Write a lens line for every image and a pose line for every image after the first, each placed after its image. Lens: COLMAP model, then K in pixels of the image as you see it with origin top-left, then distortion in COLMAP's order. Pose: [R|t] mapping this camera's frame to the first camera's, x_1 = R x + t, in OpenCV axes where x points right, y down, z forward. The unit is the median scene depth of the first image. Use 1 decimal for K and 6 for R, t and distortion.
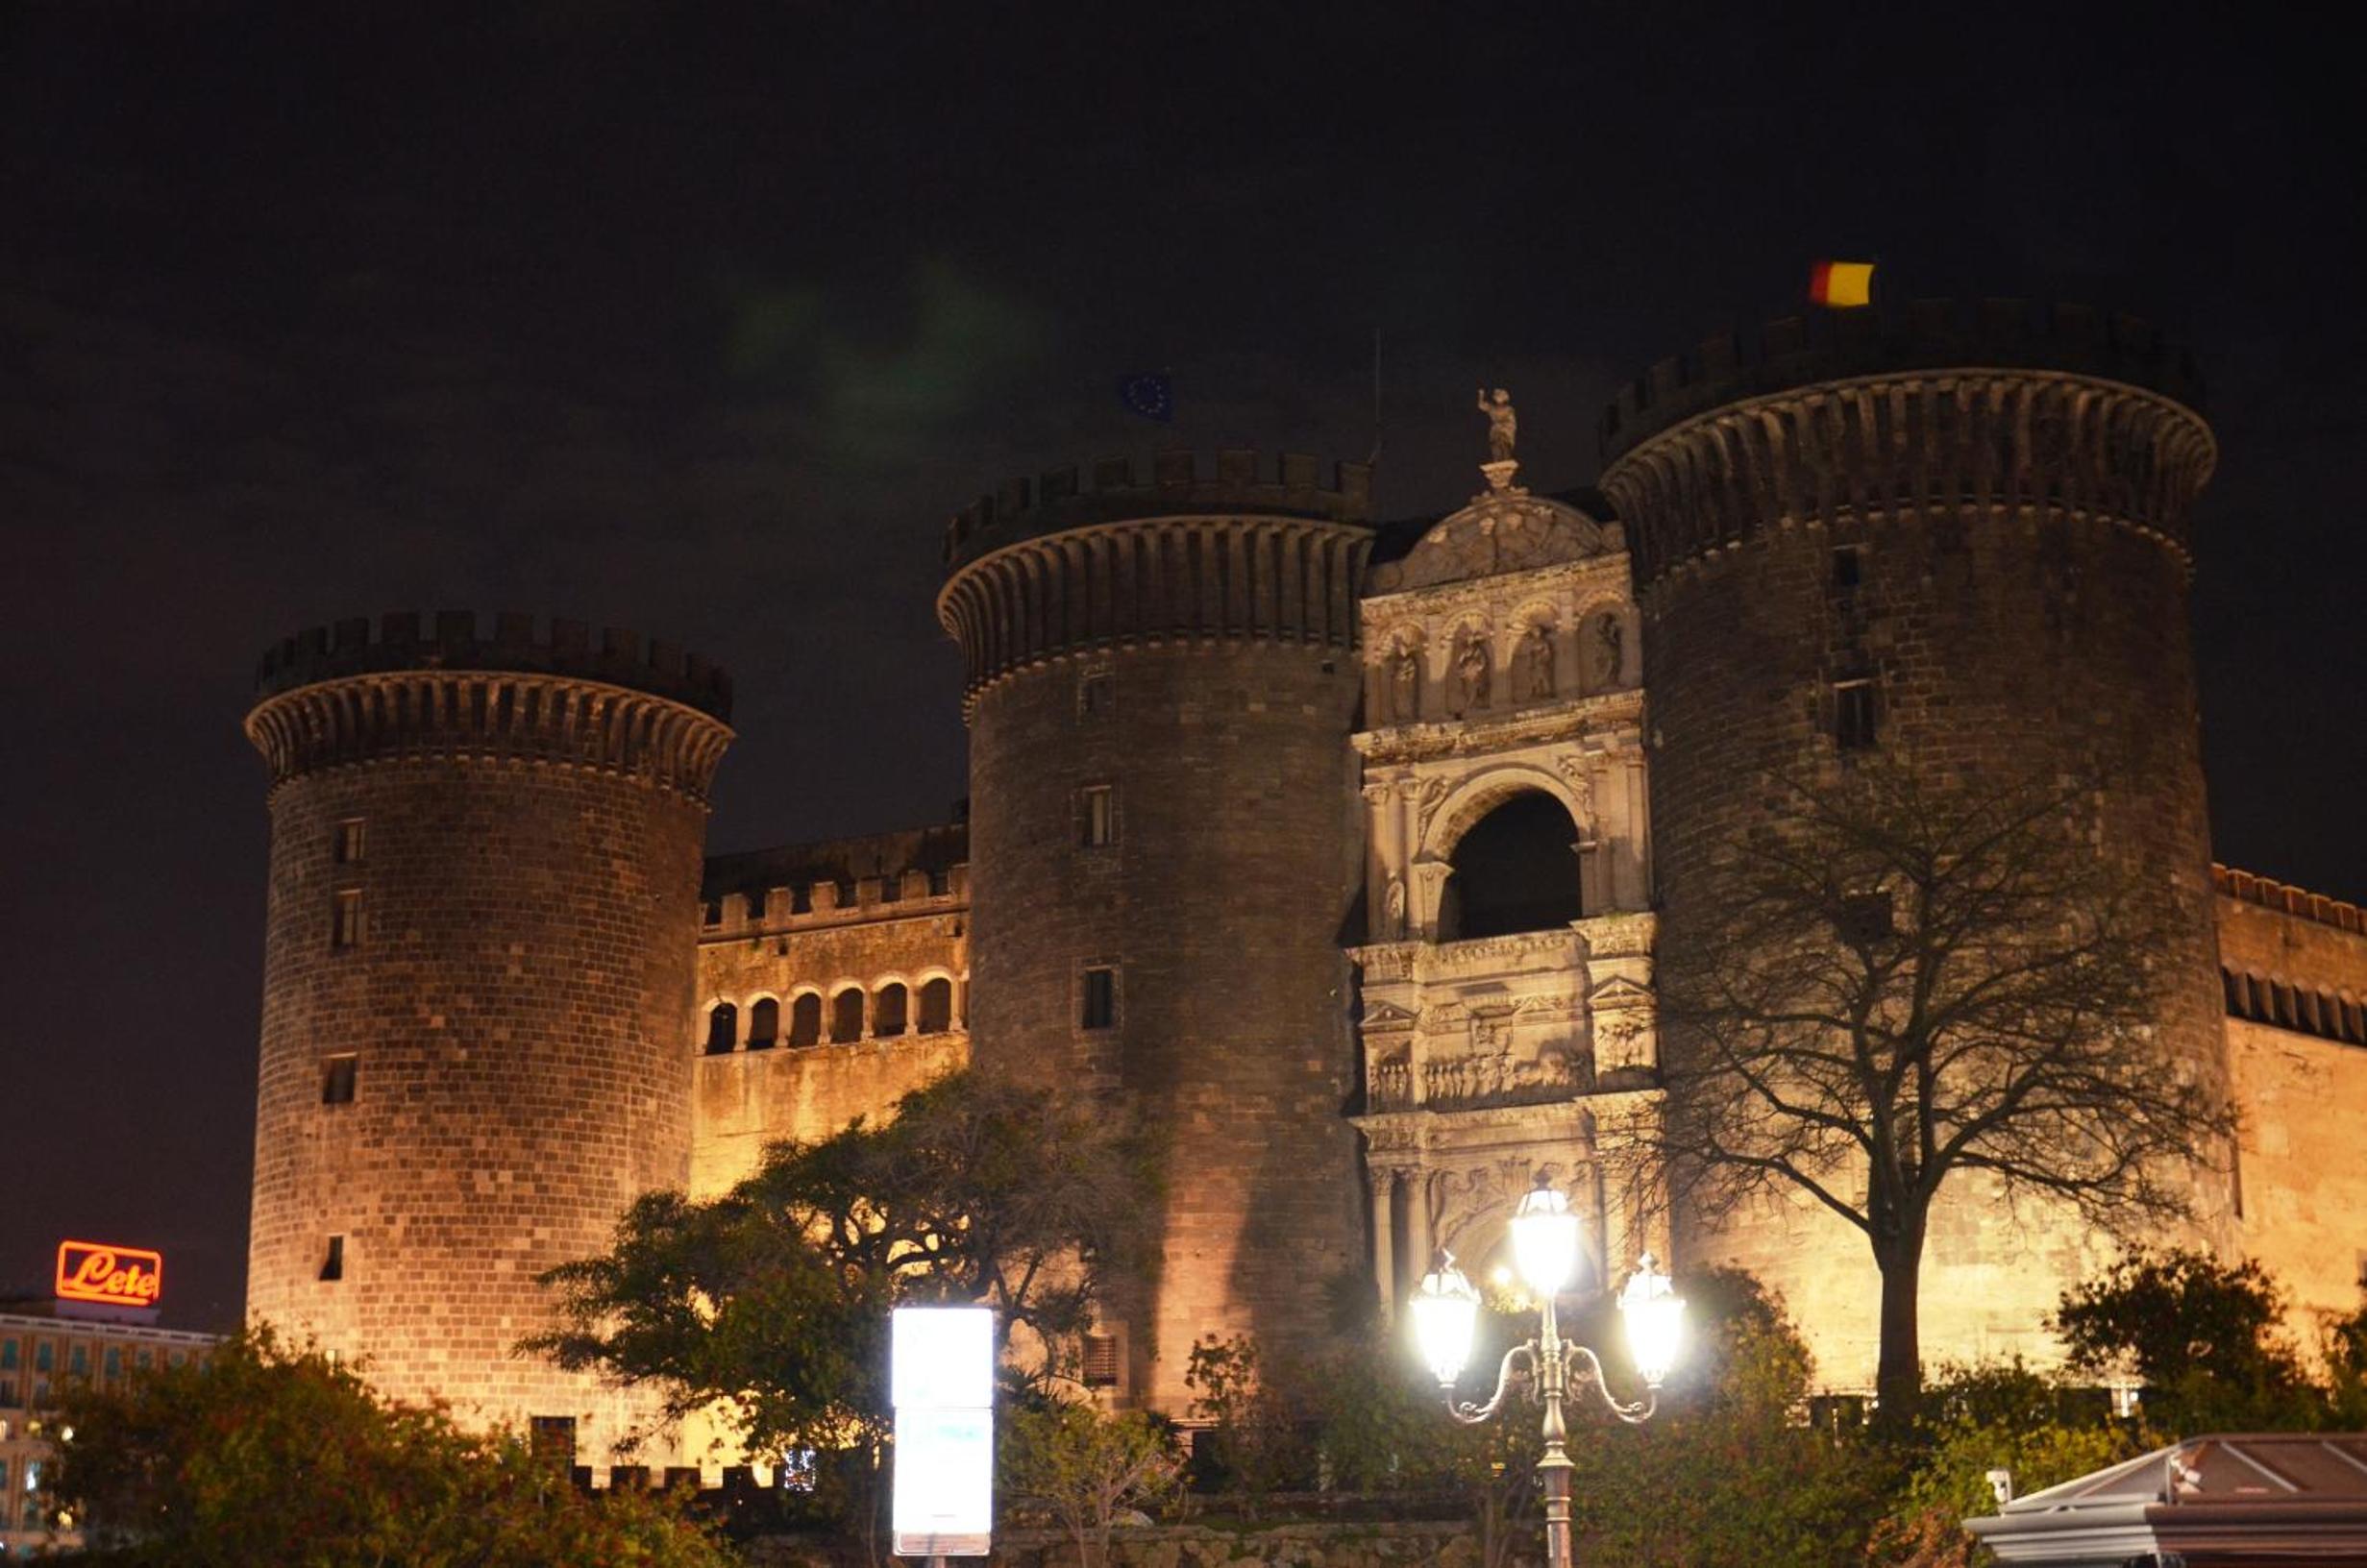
lens RADIAL K [[3102.5, 0, 1194.2], [0, 3102.5, 847.8], [0, 0, 1]] dist [-0.035951, 0.004952]
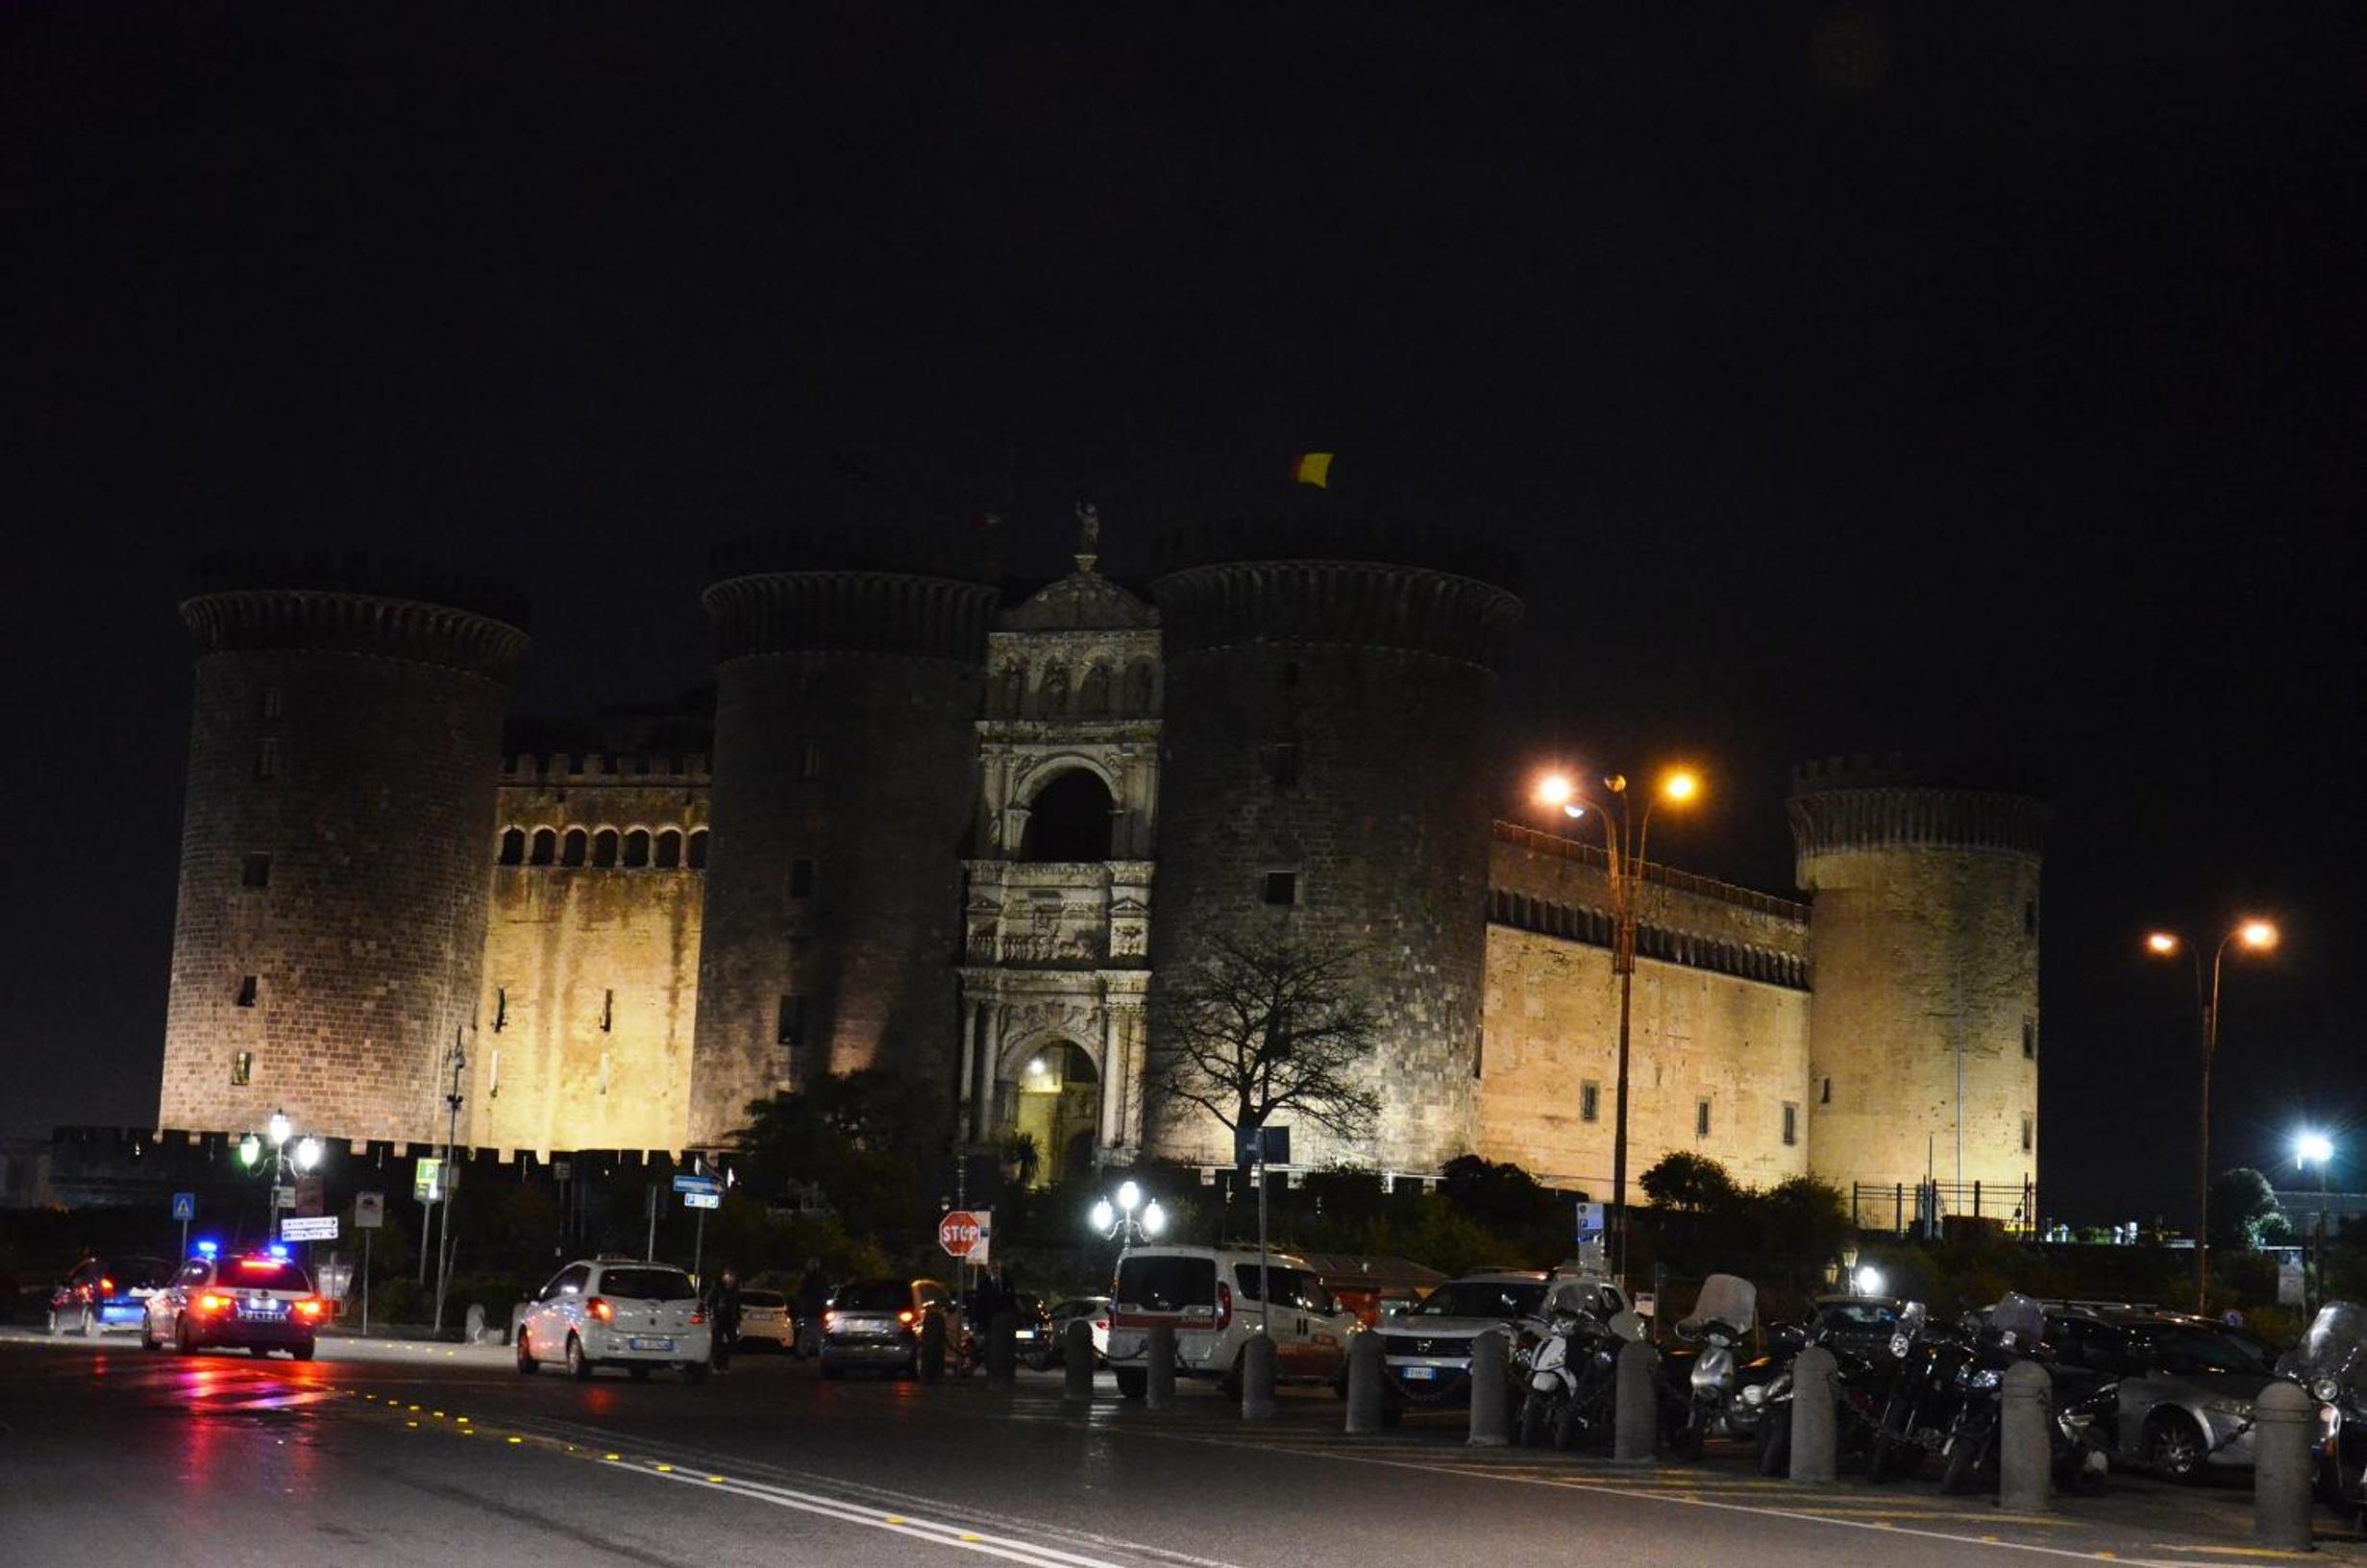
lens RADIAL K [[3255.4, 0, 1191.2], [0, 3255.4, 866.0], [0, 0, 1]] dist [-0.010898, 0.022421]
pose [[0.982100, 0.082479, 0.169340, -0.113783], [-0.102374, 0.988384, 0.112323, -0.158719], [-0.158108, -0.127648, 0.979136, -0.629966]]
